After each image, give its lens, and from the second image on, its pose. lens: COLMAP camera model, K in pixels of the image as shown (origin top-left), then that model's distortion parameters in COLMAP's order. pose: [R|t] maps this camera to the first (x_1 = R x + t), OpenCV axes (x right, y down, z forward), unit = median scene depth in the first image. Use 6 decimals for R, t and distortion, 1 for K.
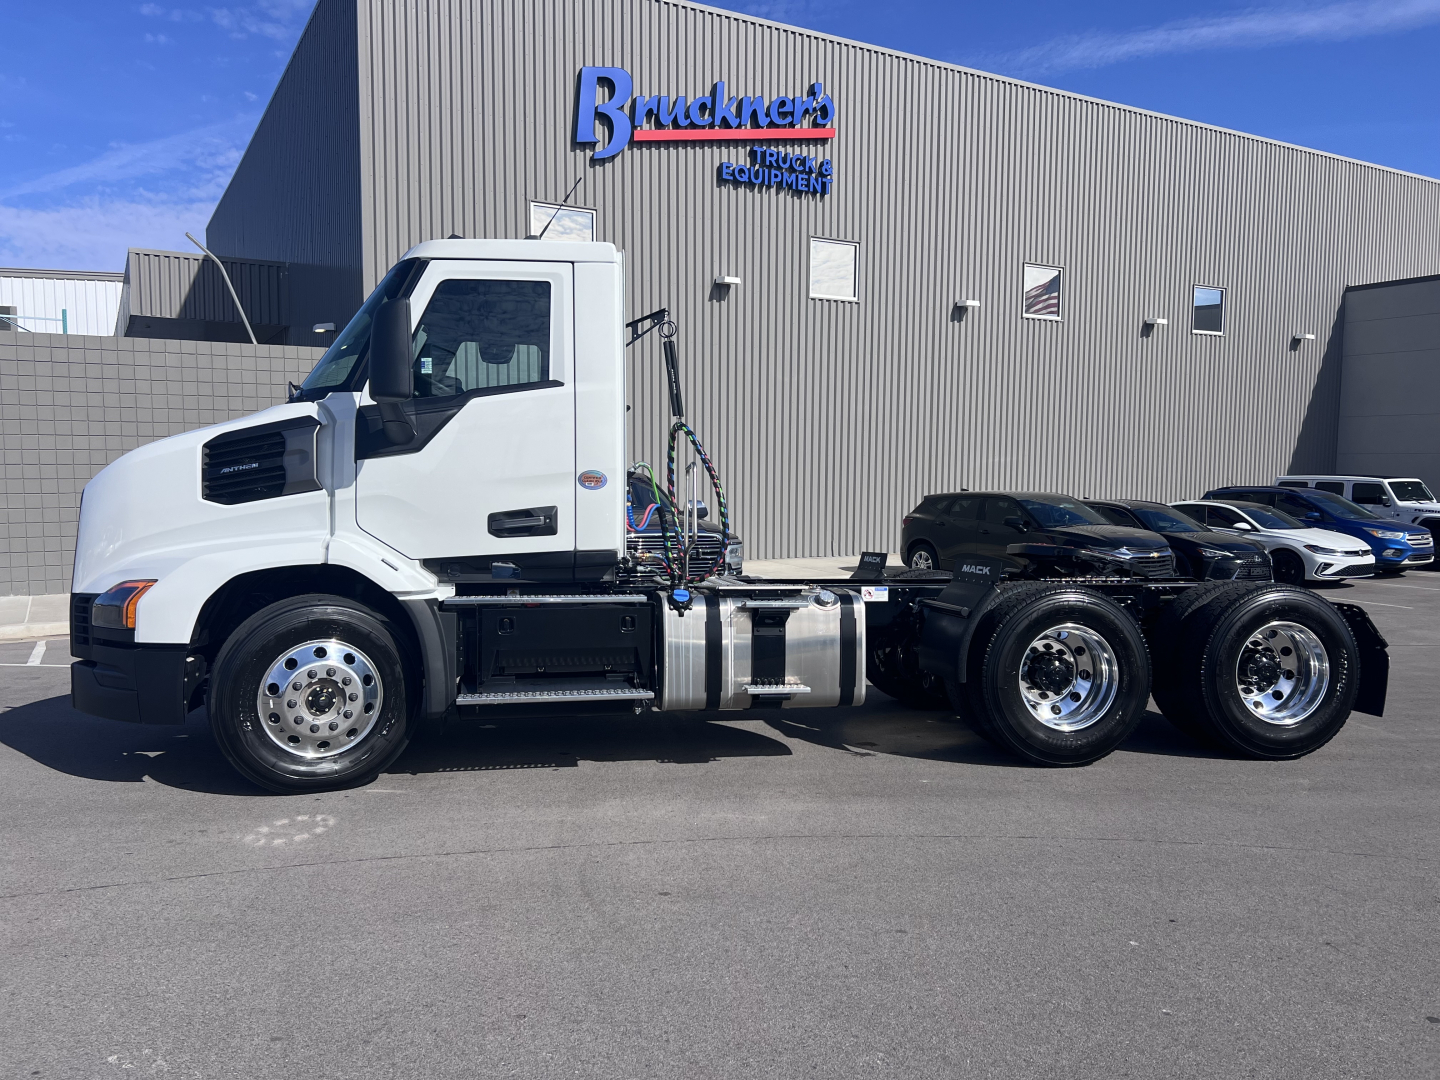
lens RADIAL K [[1082.1, 0, 720.0], [0, 1082.1, 540.0], [0, 0, 1]] dist [0.030637, -0.034621]
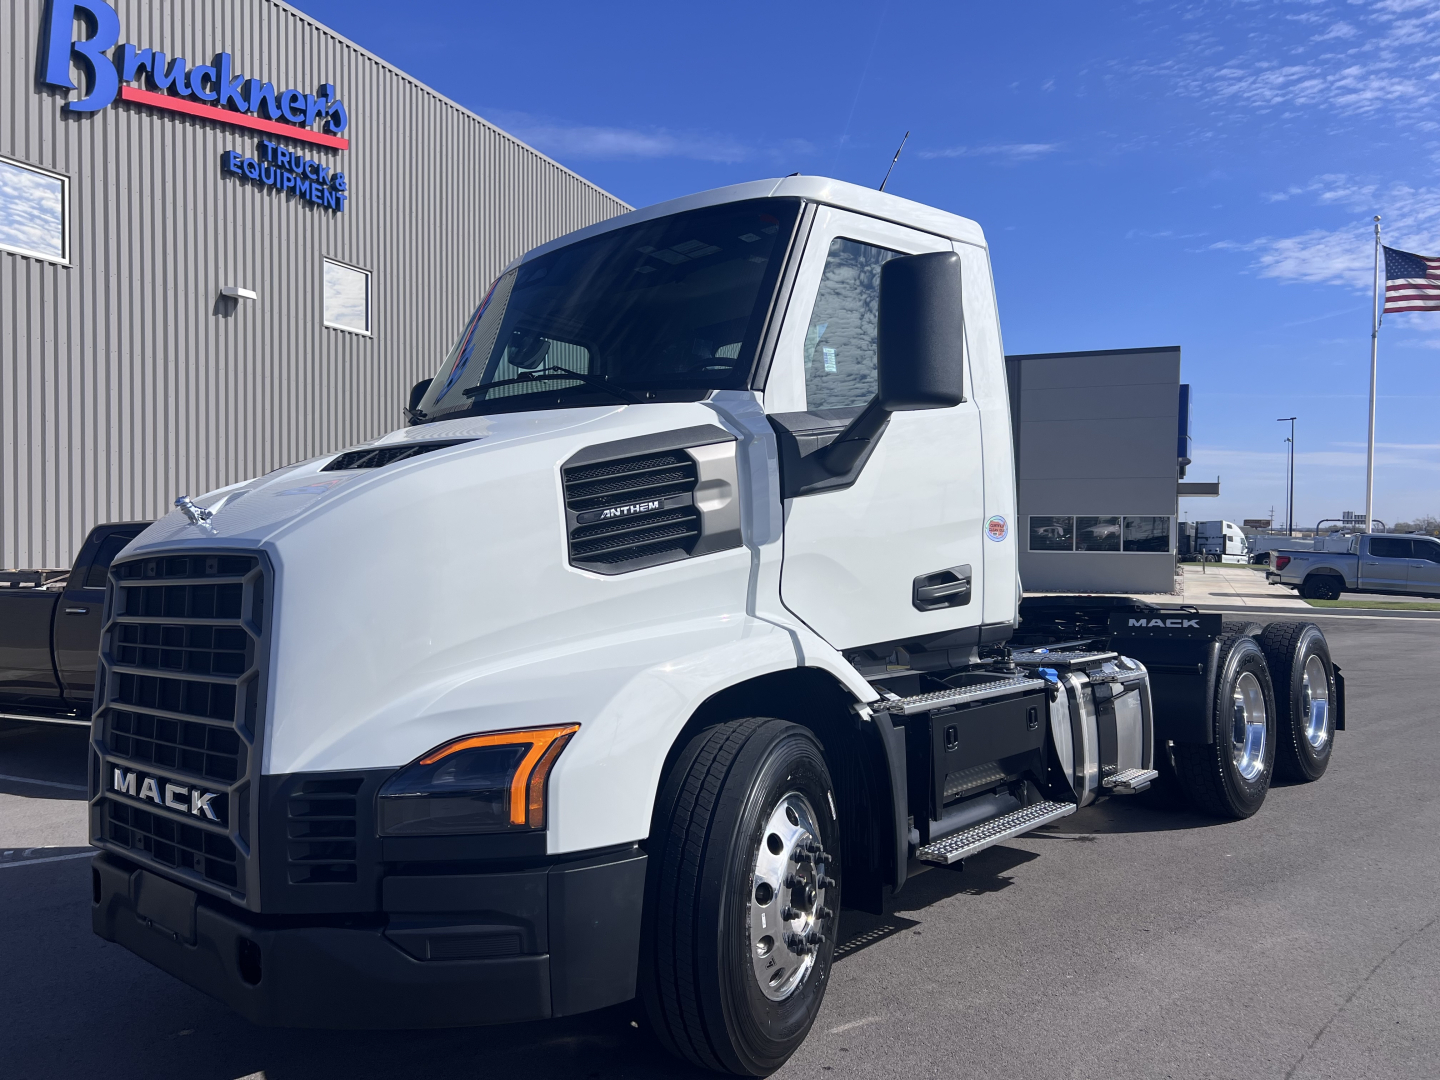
lens RADIAL K [[1082.1, 0, 720.0], [0, 1082.1, 540.0], [0, 0, 1]] dist [0.030637, -0.034621]
pose [[0.800736, -0.004071, 0.599004, -0.192980], [0.036162, 0.998482, -0.041555, -0.006531], [-0.597925, 0.054935, 0.799667, 0.136515]]
